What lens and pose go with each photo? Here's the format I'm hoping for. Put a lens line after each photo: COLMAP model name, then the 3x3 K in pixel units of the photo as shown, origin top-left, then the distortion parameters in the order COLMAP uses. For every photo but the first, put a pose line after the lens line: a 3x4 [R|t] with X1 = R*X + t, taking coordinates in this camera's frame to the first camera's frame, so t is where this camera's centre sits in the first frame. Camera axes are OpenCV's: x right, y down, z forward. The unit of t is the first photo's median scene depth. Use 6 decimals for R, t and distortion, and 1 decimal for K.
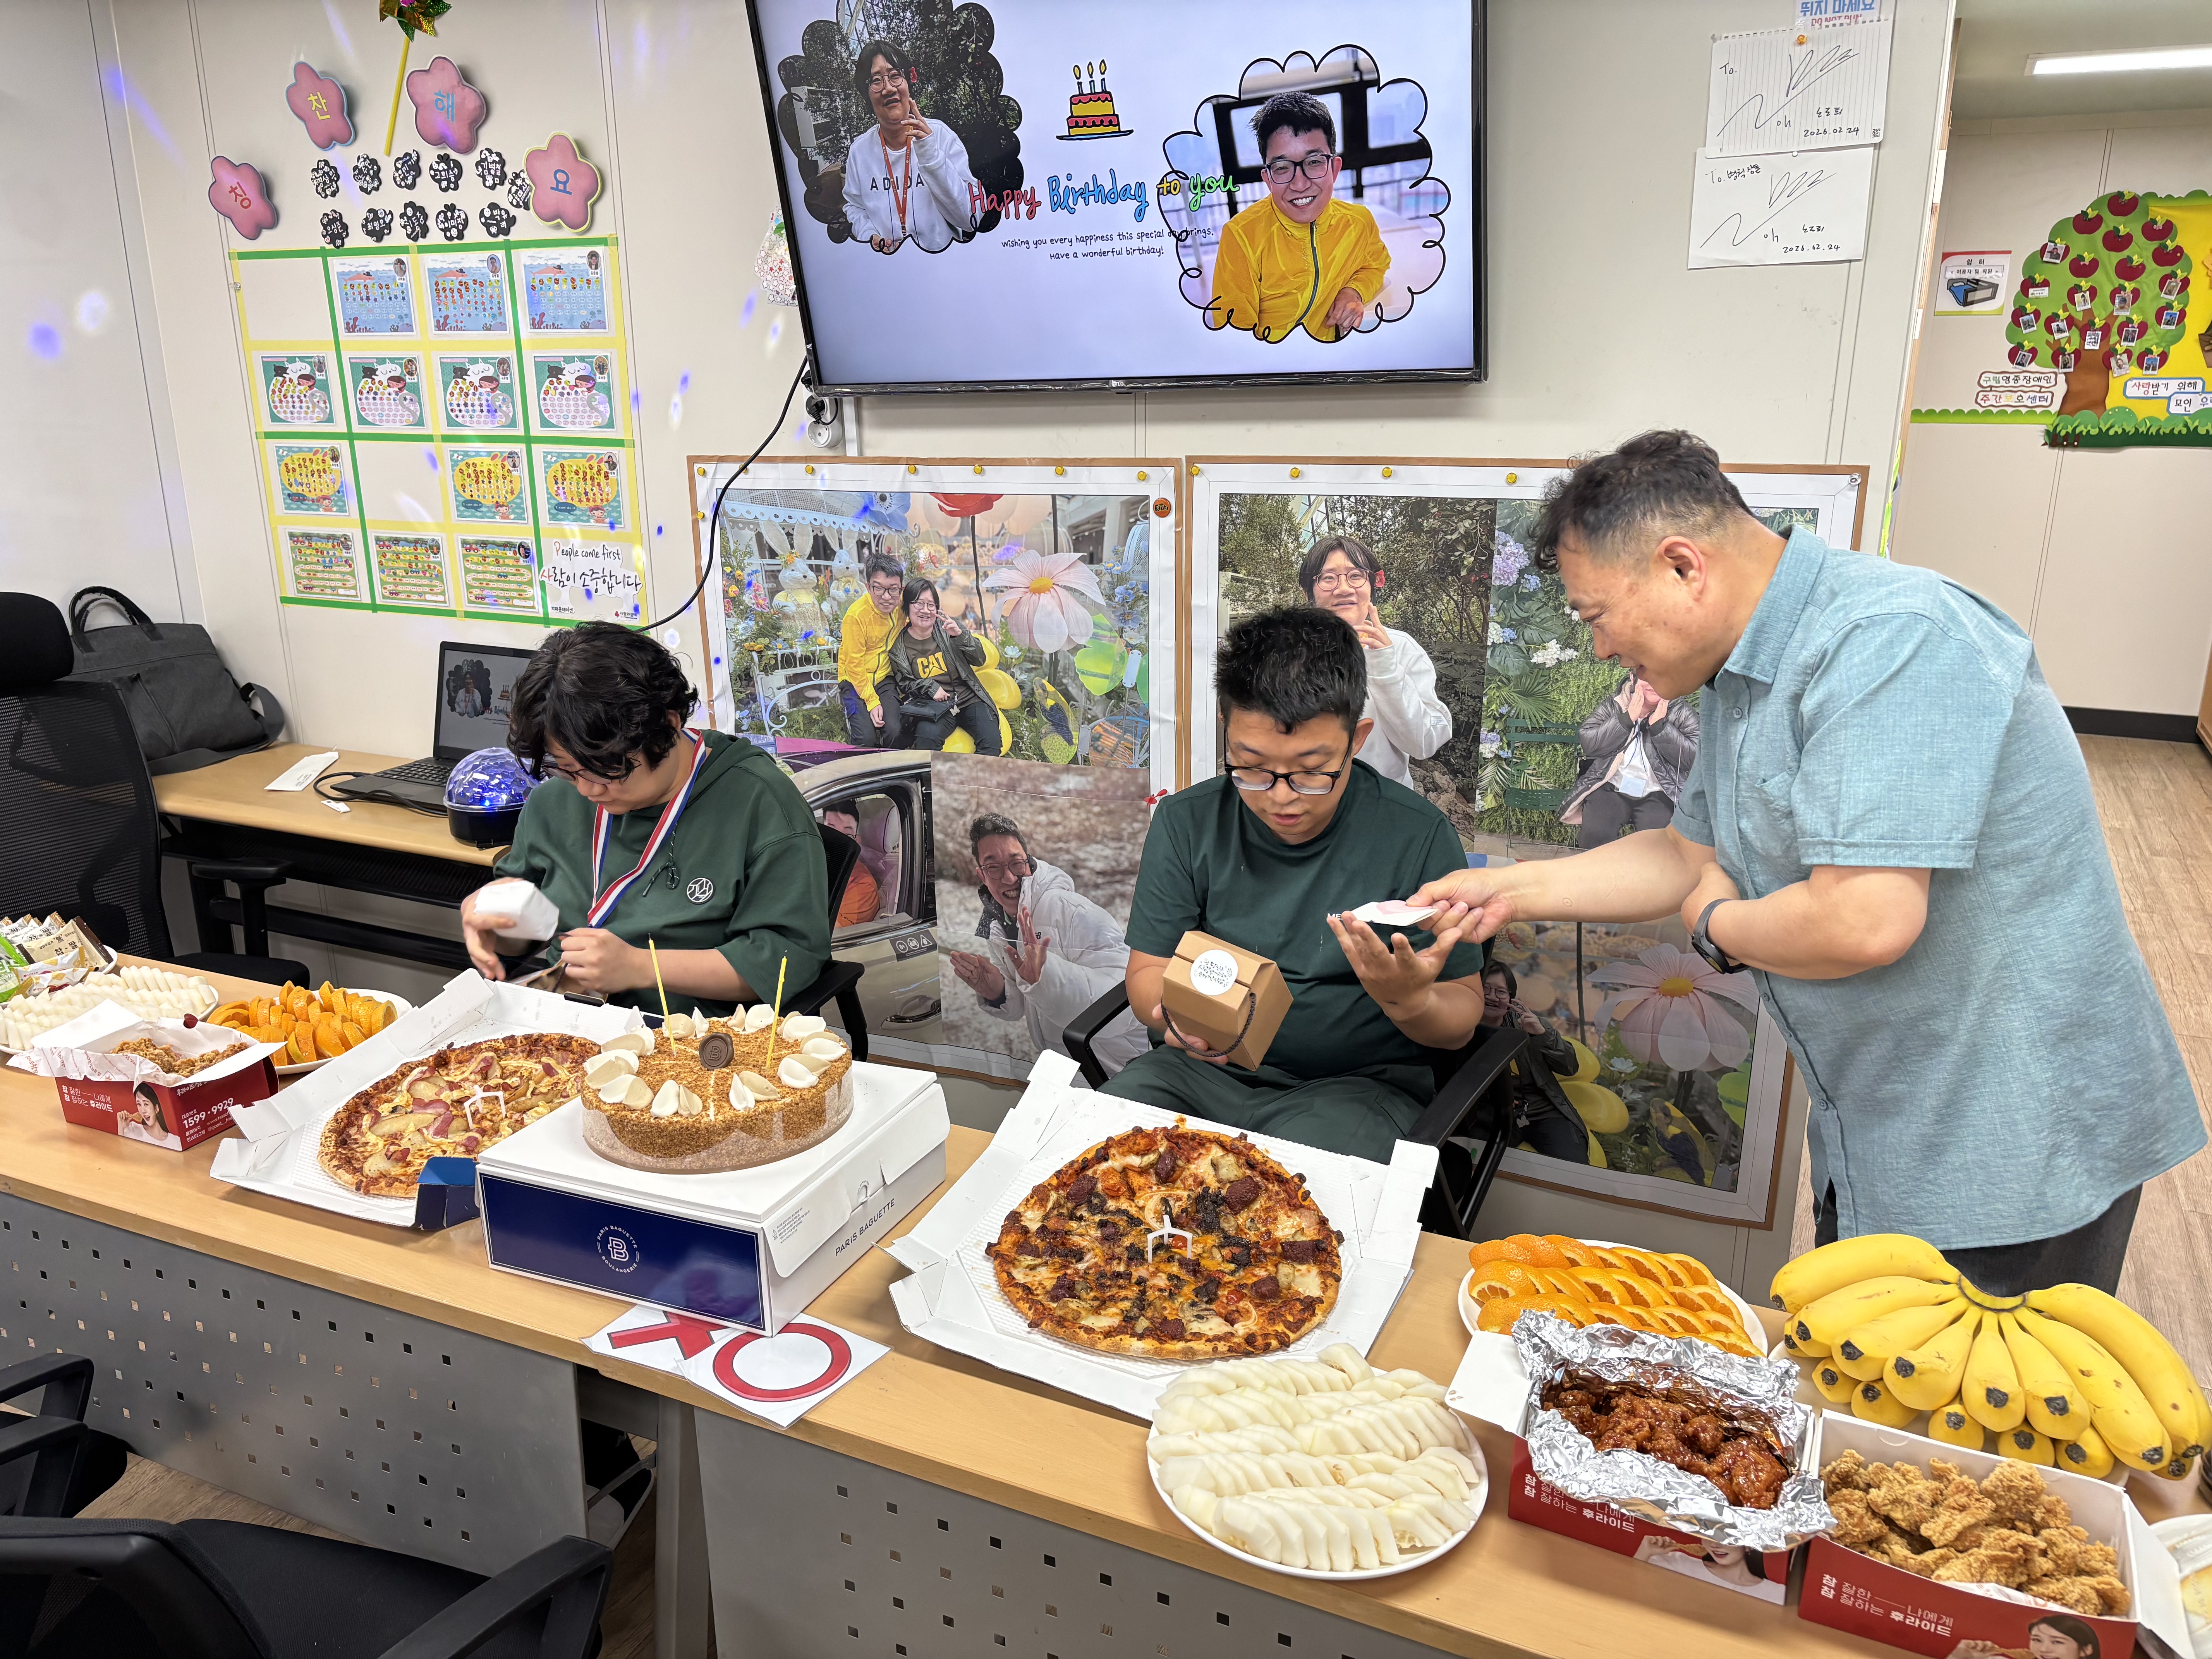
lens RADIAL K [[1671.5, 0, 1088.4], [0, 1671.5, 833.7], [0, 0, 1]] dist [0.066626, -0.080802]
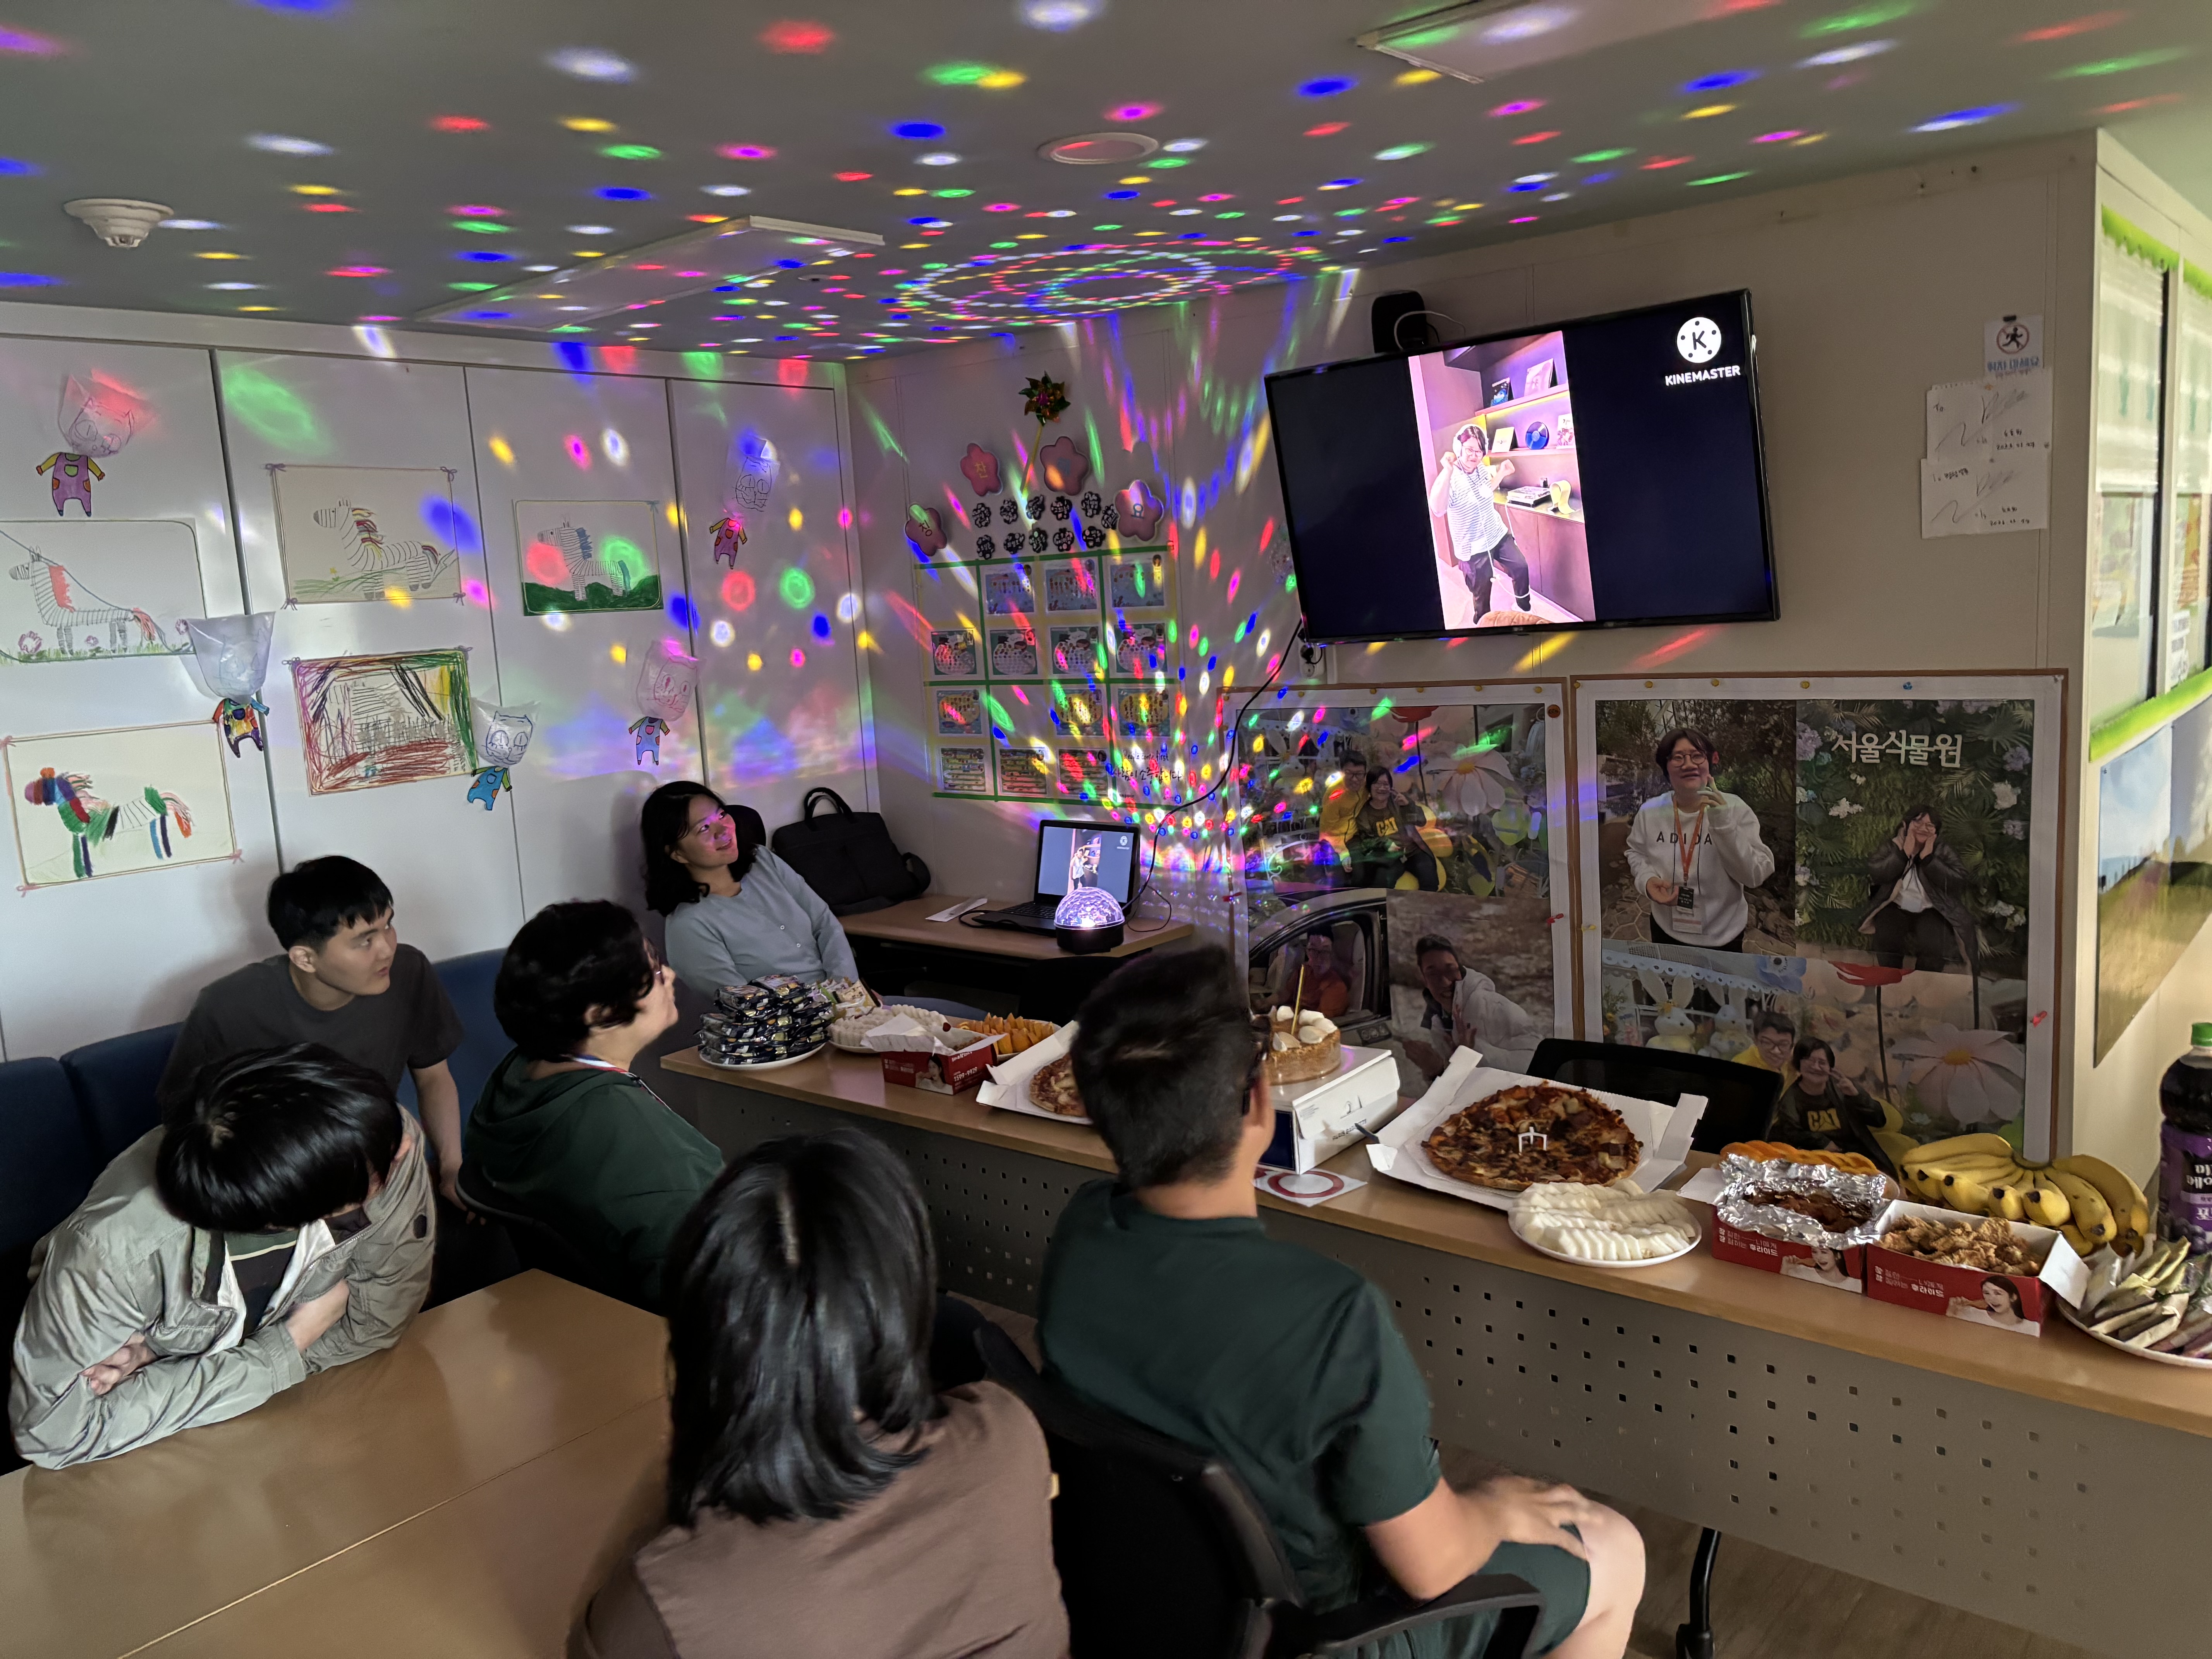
lens RADIAL K [[1671.5, 0, 1115.5], [0, 1671.5, 821.6], [0, 0, 1]] dist [0.066626, -0.080802]
pose [[0.968060, -0.012427, -0.250411, 0.035802], [-0.020651, 0.991425, -0.129034, 0.077593], [0.249867, 0.130084, 0.959502, -0.389179]]
